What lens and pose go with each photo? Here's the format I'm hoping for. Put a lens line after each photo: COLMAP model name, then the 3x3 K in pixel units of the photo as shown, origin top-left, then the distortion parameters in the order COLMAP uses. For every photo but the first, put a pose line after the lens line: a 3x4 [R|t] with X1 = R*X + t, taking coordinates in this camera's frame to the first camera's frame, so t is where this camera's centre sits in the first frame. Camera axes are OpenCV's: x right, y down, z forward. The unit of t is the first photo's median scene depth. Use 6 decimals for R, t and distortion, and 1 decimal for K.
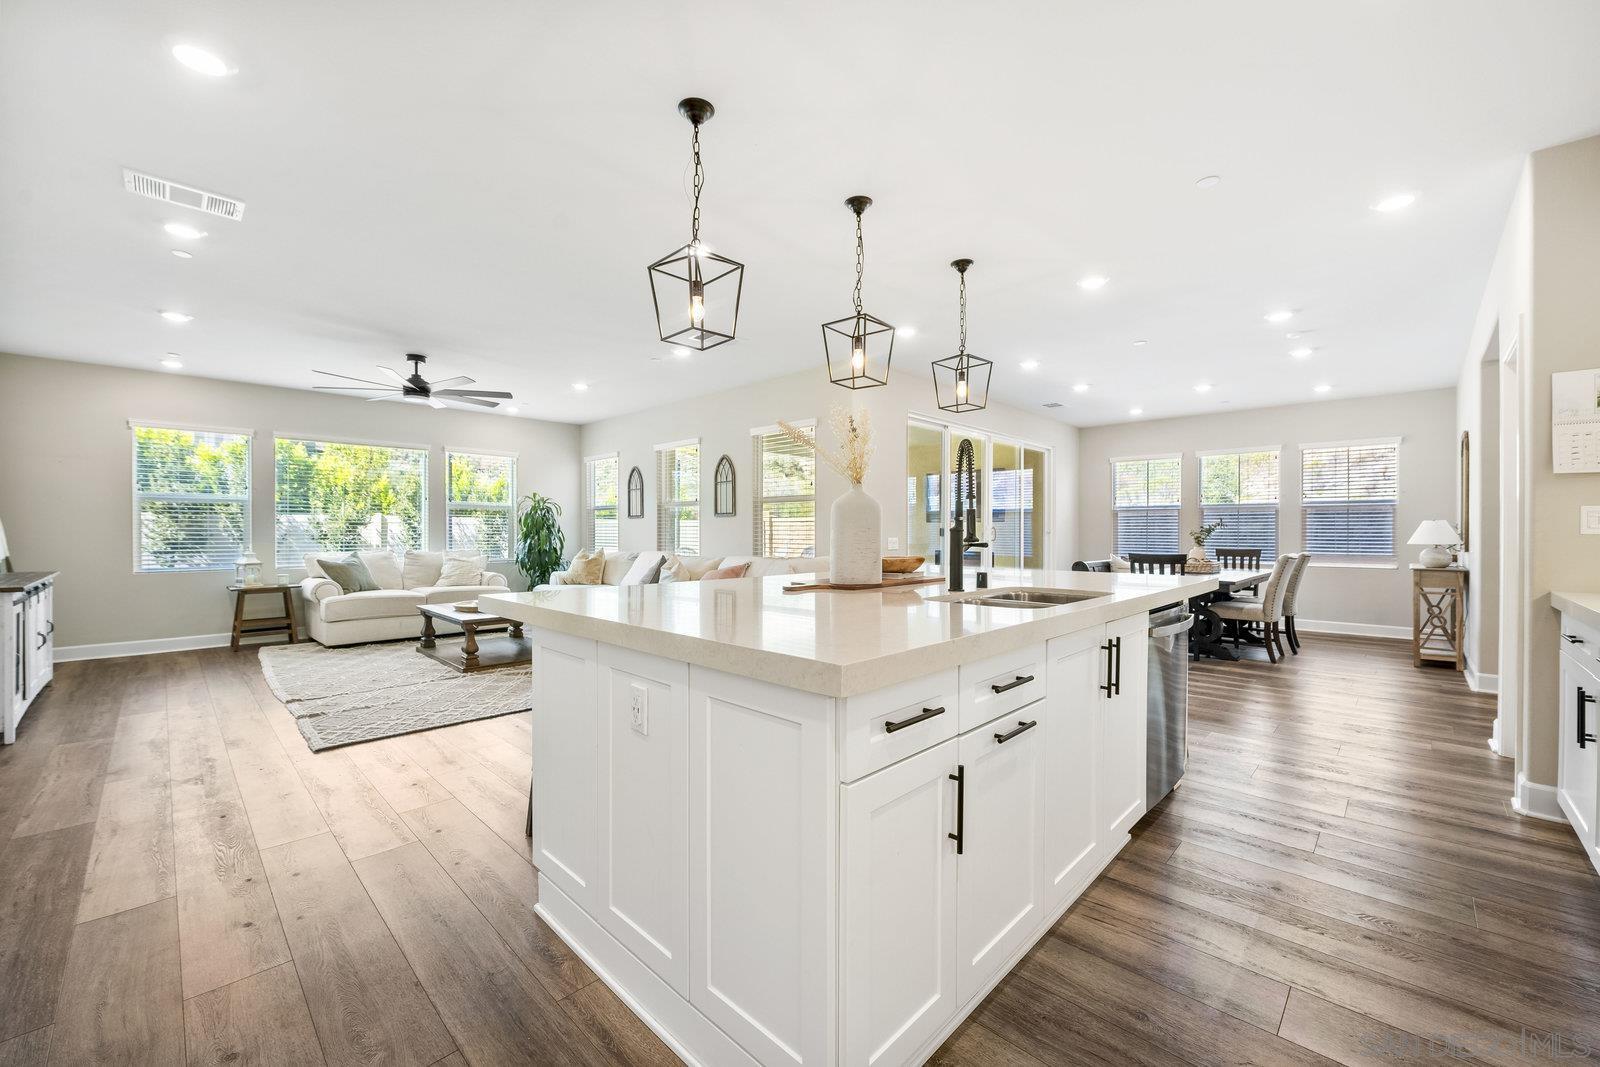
lens RADIAL K [[637.4, 0, 798.6], [0, 637.4, 530.2], [0, 0, 1]] dist [-0.000073, 0.000241]
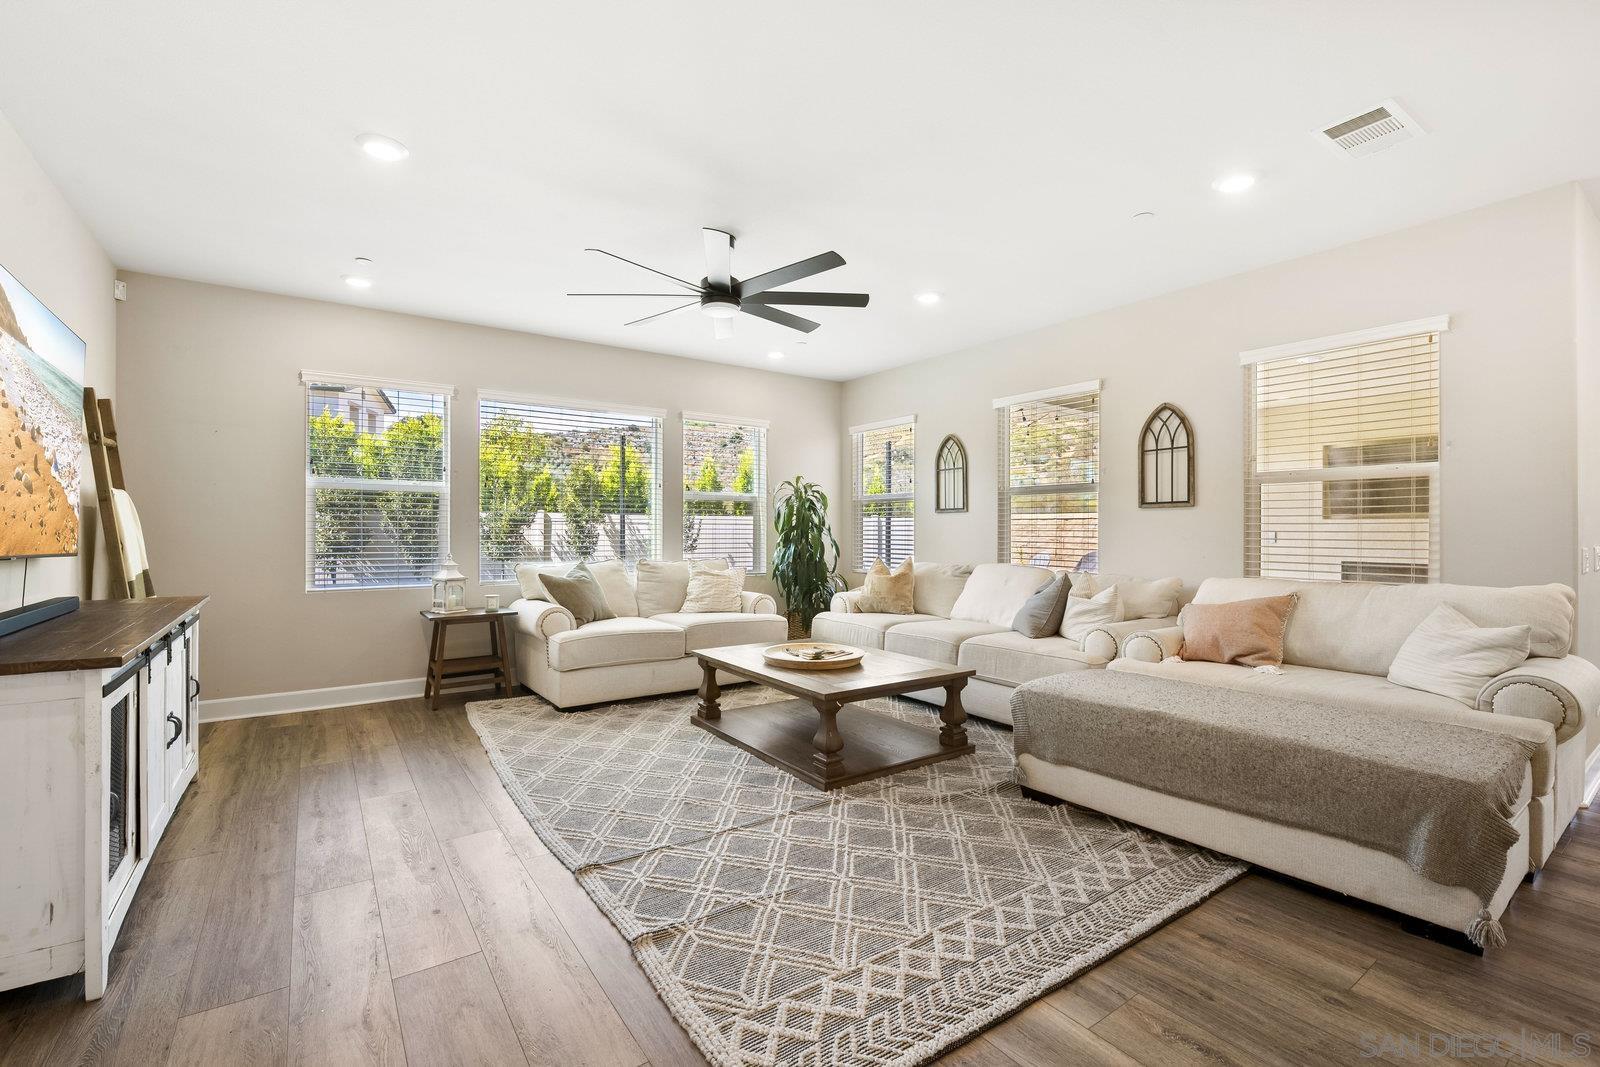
lens RADIAL K [[698.0, 0, 797.8], [0, 698.0, 524.2], [0, 0, 1]] dist [-0.000013, -0.000375]
pose [[0.984224, 0.000099, -0.176927, -0.348446], [-0.001860, 0.999950, -0.009787, 0.000715], [0.176917, 0.009962, 0.984175, 0.316465]]
